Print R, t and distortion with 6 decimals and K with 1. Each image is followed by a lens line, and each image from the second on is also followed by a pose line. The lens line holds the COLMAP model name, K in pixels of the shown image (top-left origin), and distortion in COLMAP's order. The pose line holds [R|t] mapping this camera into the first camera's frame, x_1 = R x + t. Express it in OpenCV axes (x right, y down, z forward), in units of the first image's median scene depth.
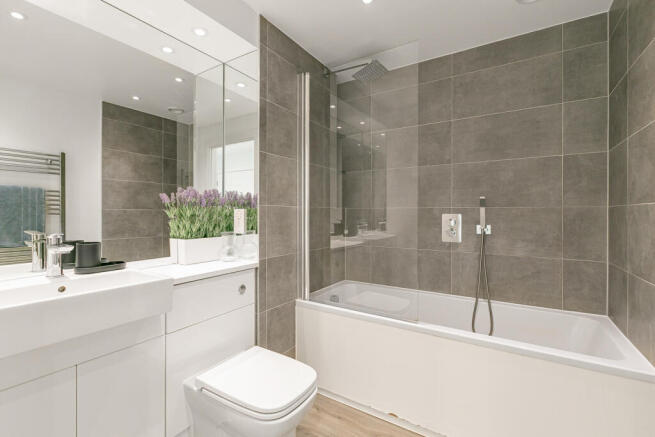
lens RADIAL K [[287.6, 0, 327.4], [0, 287.6, 218.0], [0, 0, 1]] dist [-0.005494, -0.001191]
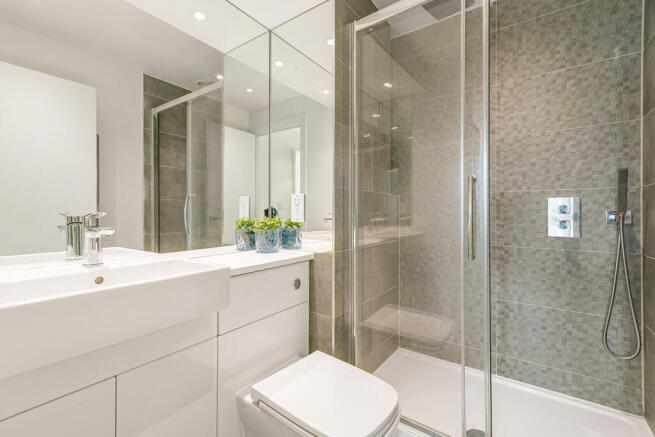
lens RADIAL K [[287.6, 0, 329.4], [0, 287.6, 214.9], [0, 0, 1]] dist [-0.005494, -0.001191]
pose [[0.996640, -0.003267, -0.081843, -0.162380], [0.003543, 0.999989, 0.003227, 0.049641], [0.081831, -0.003506, 0.996640, 0.187432]]
